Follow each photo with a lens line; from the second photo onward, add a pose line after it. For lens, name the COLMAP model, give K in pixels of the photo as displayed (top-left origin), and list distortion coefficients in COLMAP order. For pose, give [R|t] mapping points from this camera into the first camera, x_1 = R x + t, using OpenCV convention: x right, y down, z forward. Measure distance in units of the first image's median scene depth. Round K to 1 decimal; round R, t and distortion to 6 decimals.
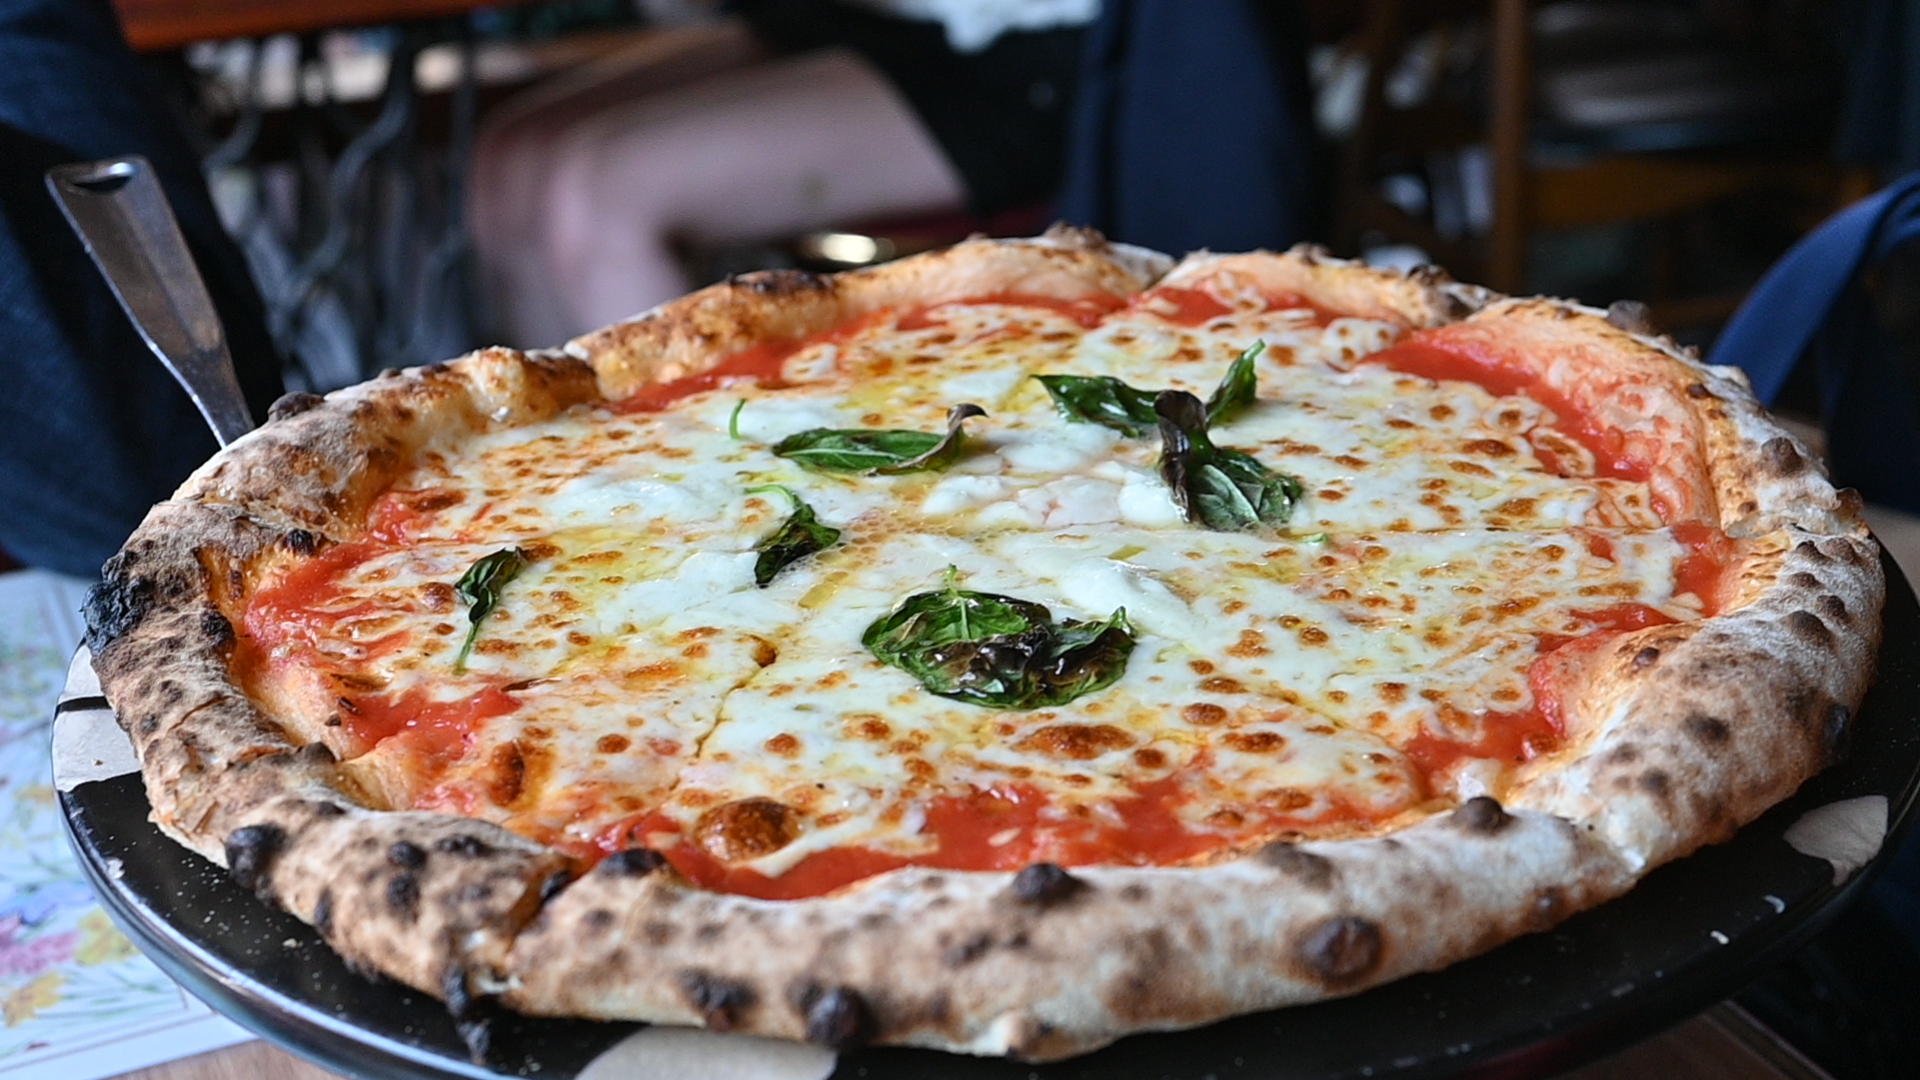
lens RADIAL K [[2579.1, 0, 960.0], [0, 2579.1, 540.0], [0, 0, 1]] dist [0.029078, -0.014875]
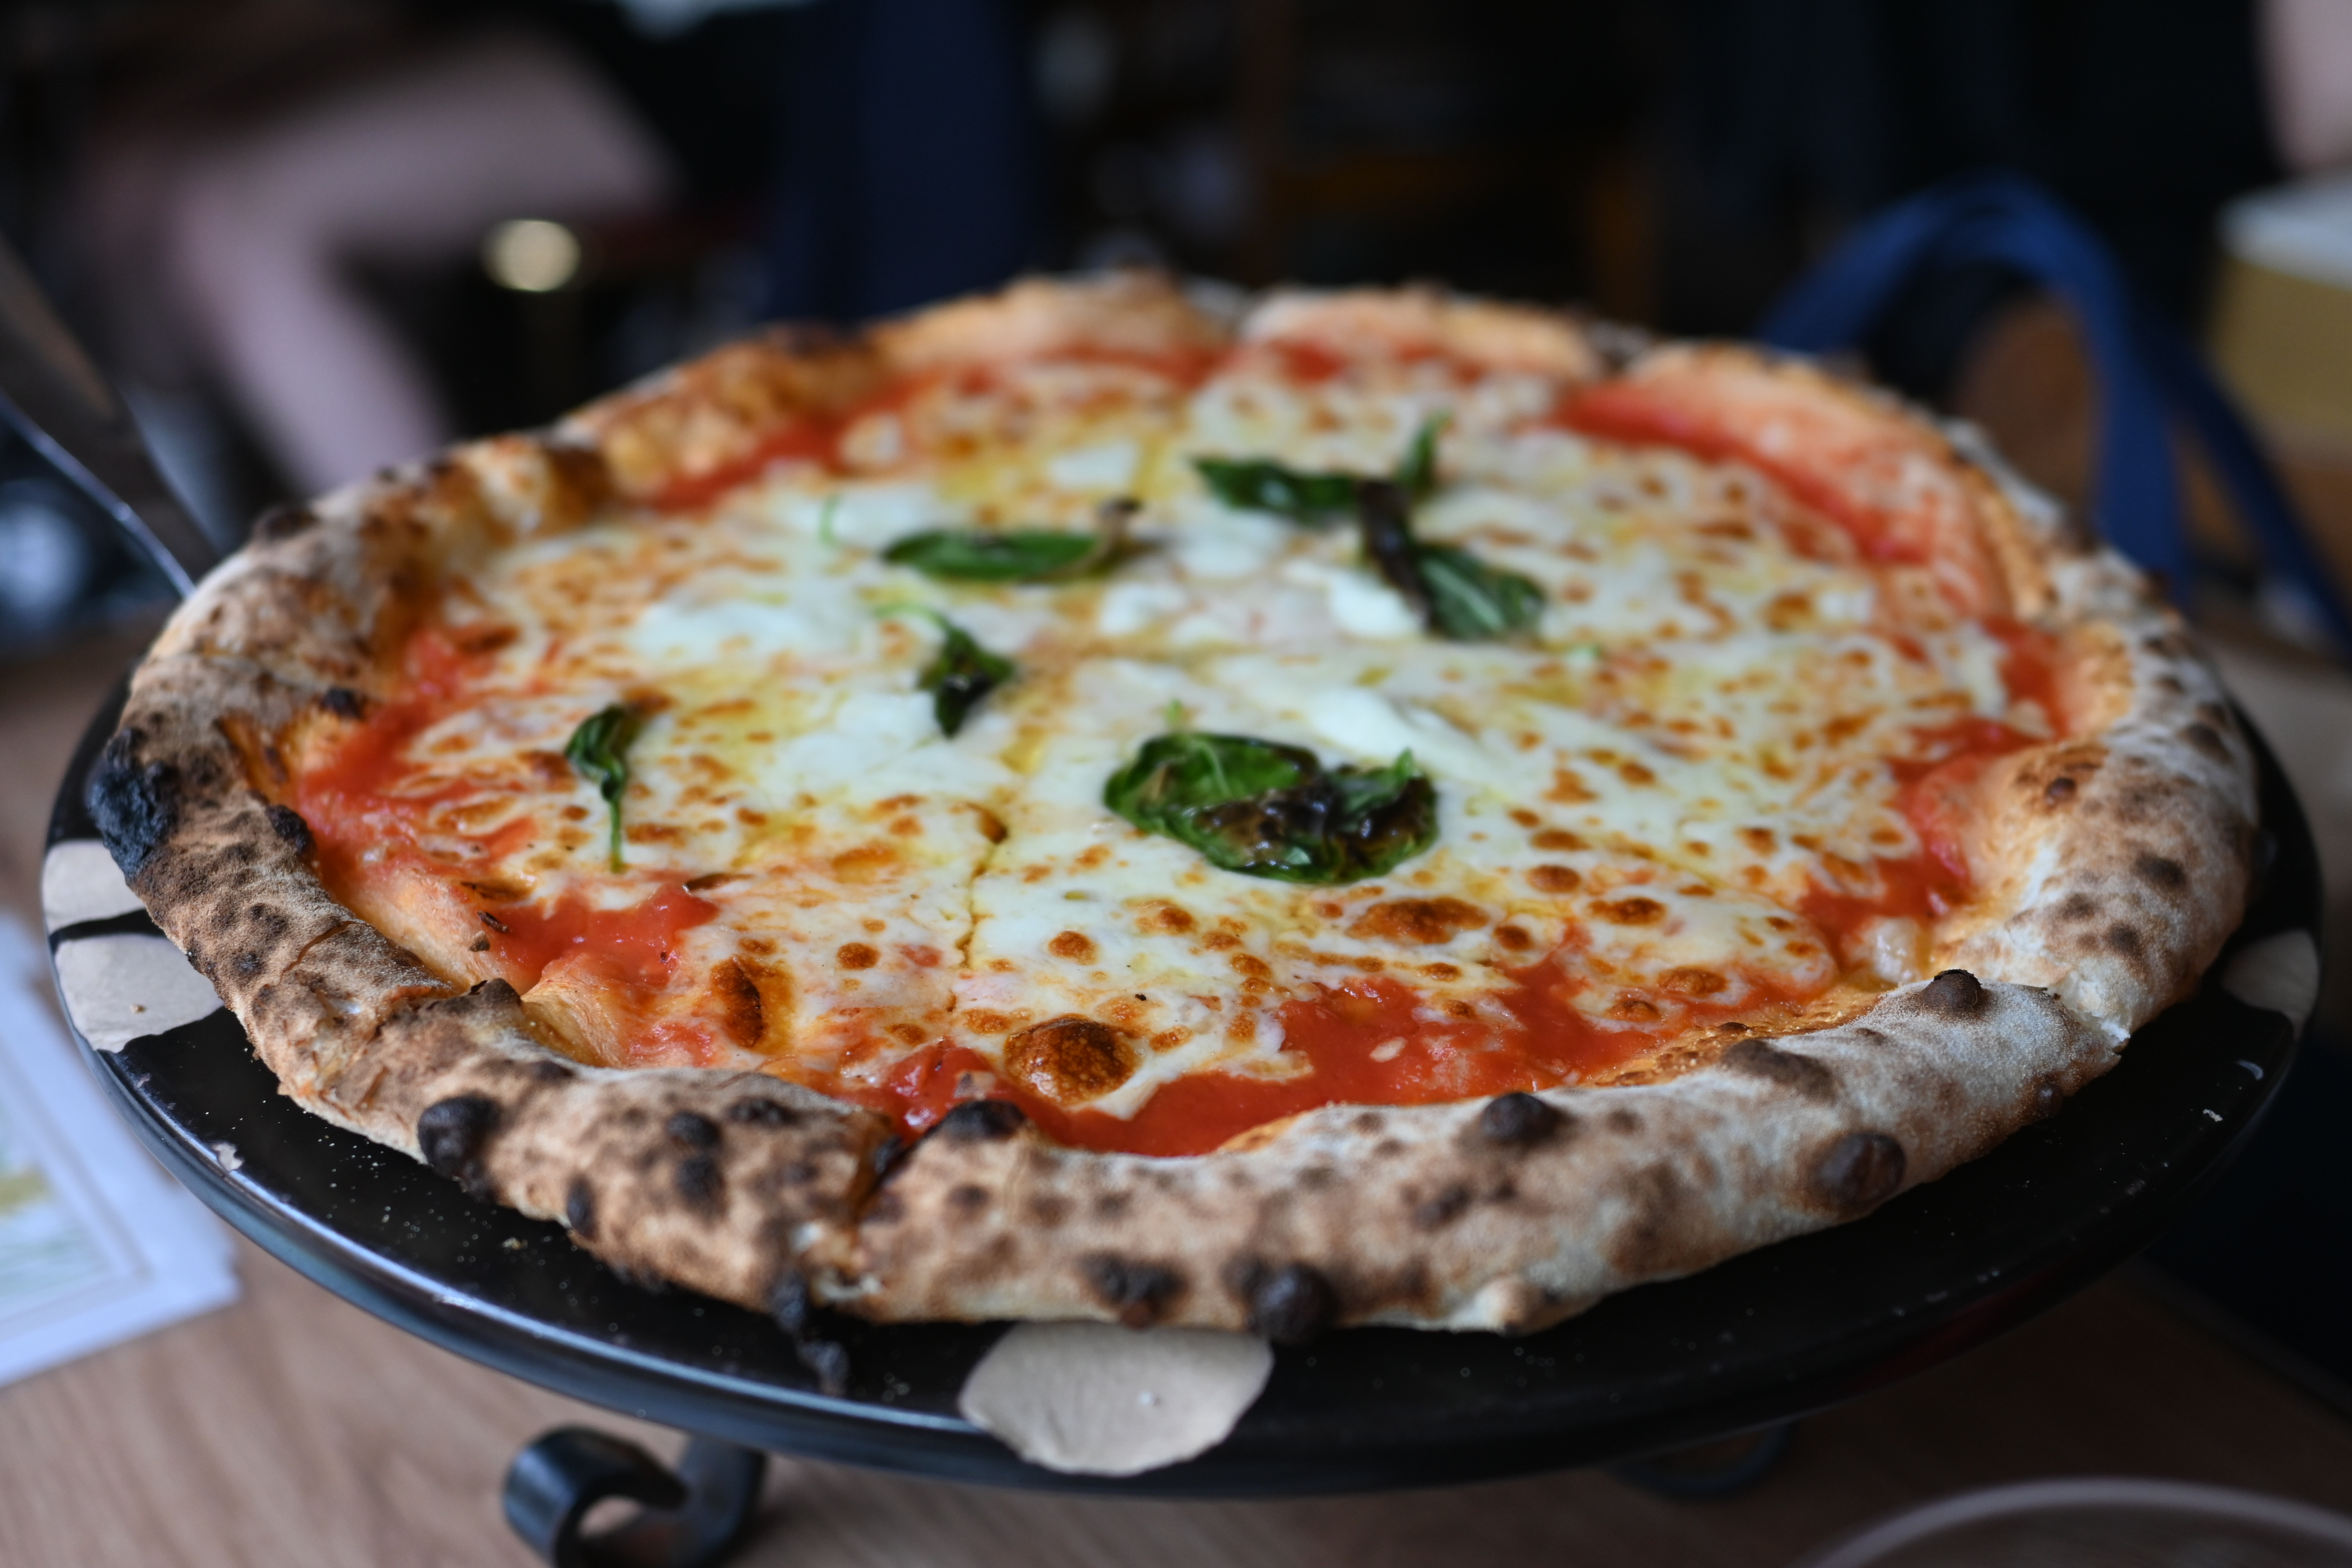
lens RADIAL K [[2887.0, 0, 1176.0], [0, 2887.0, 784.0], [0, 0, 1]] dist [0.014186, -0.018186]
pose [[0.980270, -0.047031, 0.191988, -0.211784], [0.032961, 0.996575, 0.075836, -0.039559], [-0.194897, -0.068012, 0.978463, 0.112342]]
